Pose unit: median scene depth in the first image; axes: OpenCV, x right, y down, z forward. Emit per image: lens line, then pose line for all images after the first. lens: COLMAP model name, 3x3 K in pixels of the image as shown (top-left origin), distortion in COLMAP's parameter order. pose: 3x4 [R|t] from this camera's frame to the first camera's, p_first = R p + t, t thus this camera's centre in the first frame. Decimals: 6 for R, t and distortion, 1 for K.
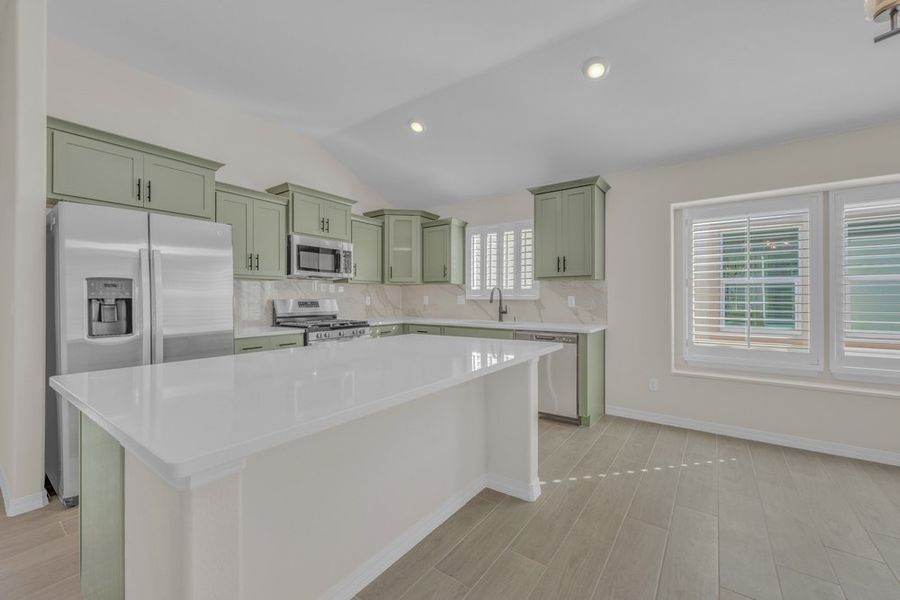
lens RADIAL K [[365.3, 0, 440.4], [0, 365.3, 298.1], [0, 0, 1]] dist [-0.001733, -0.001067]
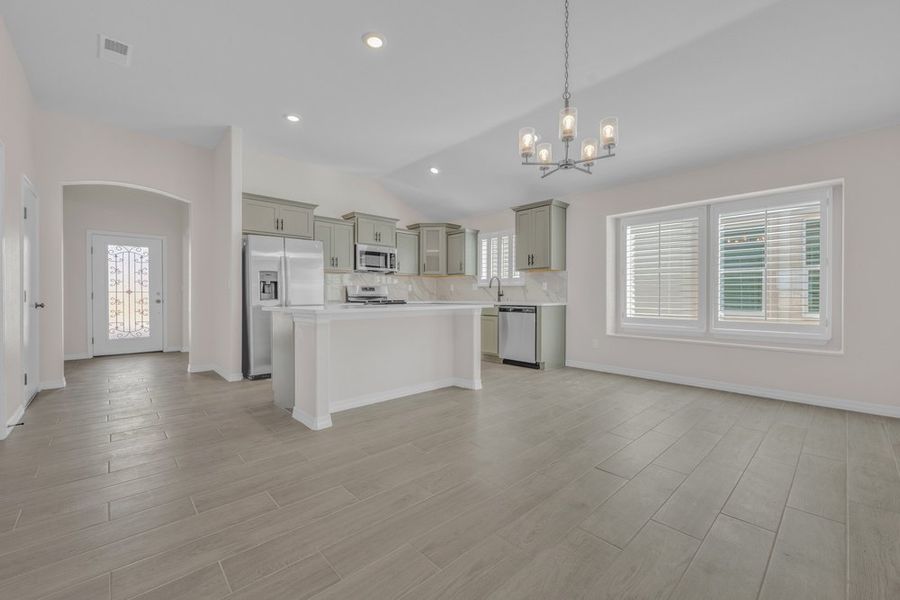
lens RADIAL K [[365.3, 0, 441.7], [0, 365.3, 300.7], [0, 0, 1]] dist [-0.001733, -0.001067]
pose [[0.979902, 0.004260, -0.199436, 0.269904], [-0.000976, 0.999862, 0.016563, 0.044852], [0.199479, -0.016036, 0.979771, -0.485356]]
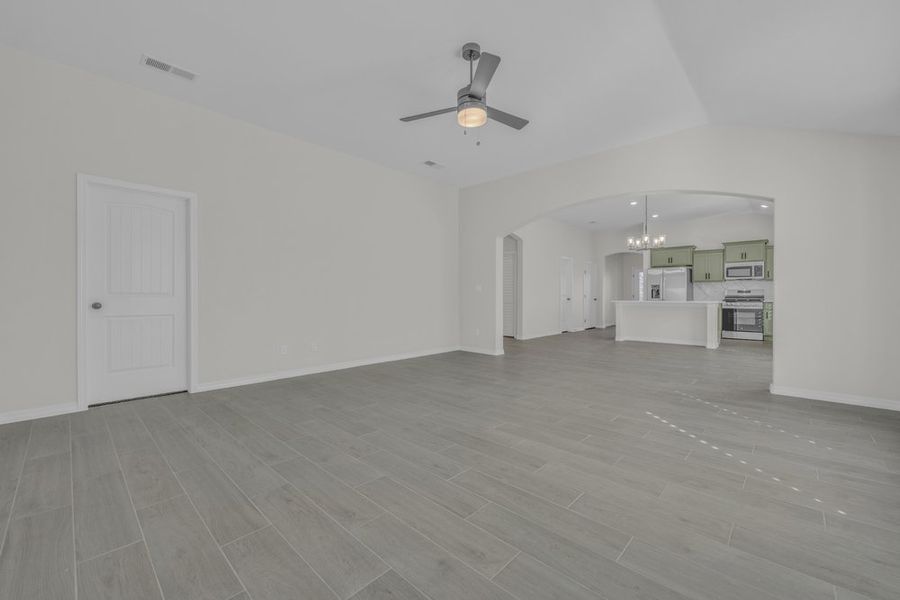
lens RADIAL K [[365.3, 0, 465.2], [0, 365.3, 295.9], [0, 0, 1]] dist [-0.001733, -0.001067]
pose [[-0.093325, 0.001236, -0.995635, 2.202018], [0.000323, 0.999999, 0.001211, 0.042236], [0.995636, -0.000209, -0.093325, -0.517602]]
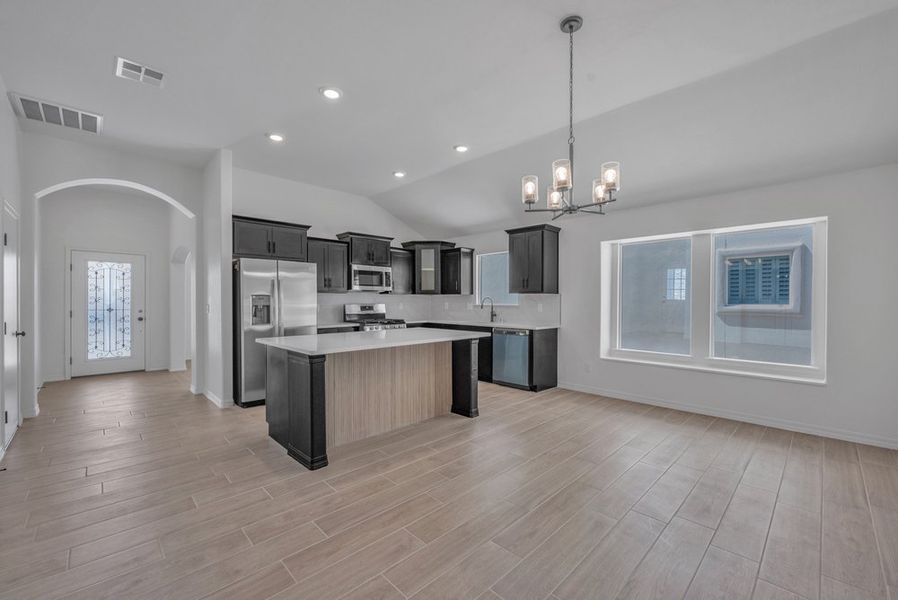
lens RADIAL K [[364.4, 0, 448.7], [0, 364.4, 302.3], [0, 0, 1]] dist [-0.001733, -0.001067]
pose [[0.988334, 0.005811, -0.152189, 0.246516], [-0.004999, 0.999971, 0.005719, -0.019562], [0.152218, -0.004892, 0.988335, -0.486294]]
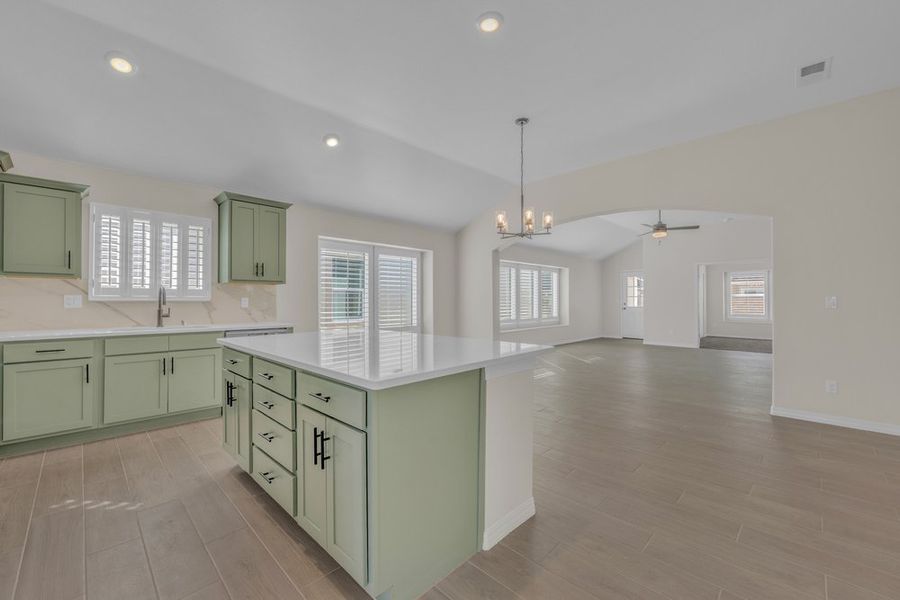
lens RADIAL K [[365.3, 0, 451.2], [0, 365.3, 296.1], [0, 0, 1]] dist [-0.001733, -0.001067]
pose [[0.140149, 0.012559, 0.990051, -0.688603], [-0.003708, 0.999919, -0.012159, 0.000898], [-0.990123, -0.001967, 0.140185, 0.248321]]
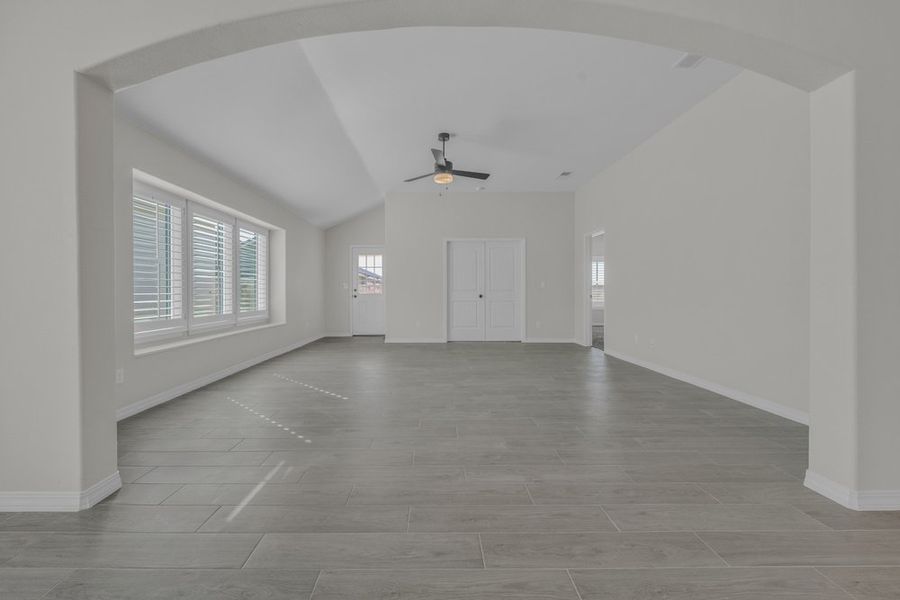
lens RADIAL K [[365.3, 0, 436.1], [0, 365.3, 294.5], [0, 0, 1]] dist [-0.001733, -0.001067]
pose [[-0.598653, -0.000111, 0.801008, 0.388462], [0.001748, 0.999997, 0.001446, 0.047937], [-0.801006, 0.002266, -0.598652, 0.209848]]
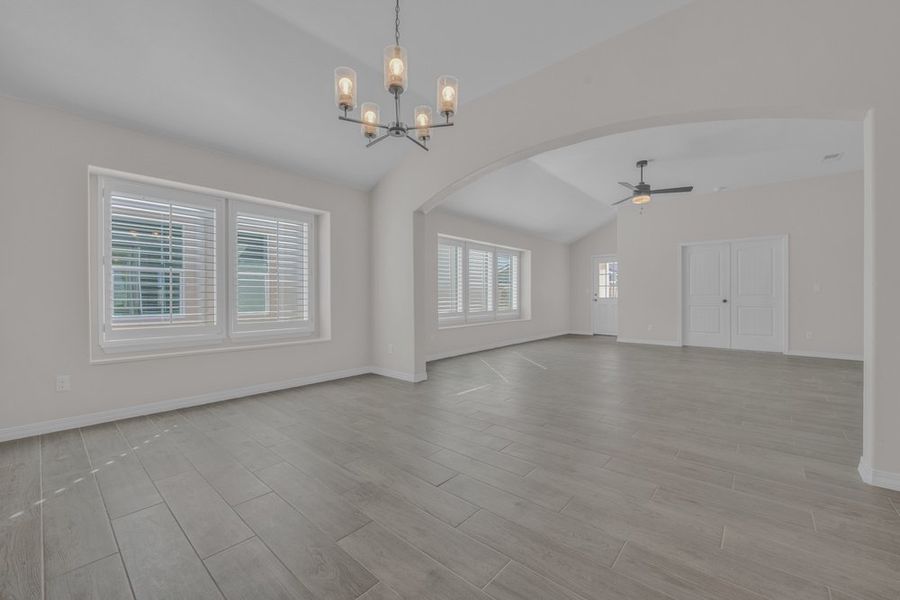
lens RADIAL K [[365.3, 0, 454.3], [0, 365.3, 302.4], [0, 0, 1]] dist [-0.001733, -0.001067]
pose [[0.064909, -0.012942, 0.997807, -0.153297], [-0.002601, 0.999910, 0.013138, 0.046125], [-0.997888, -0.003448, 0.064870, 0.086533]]
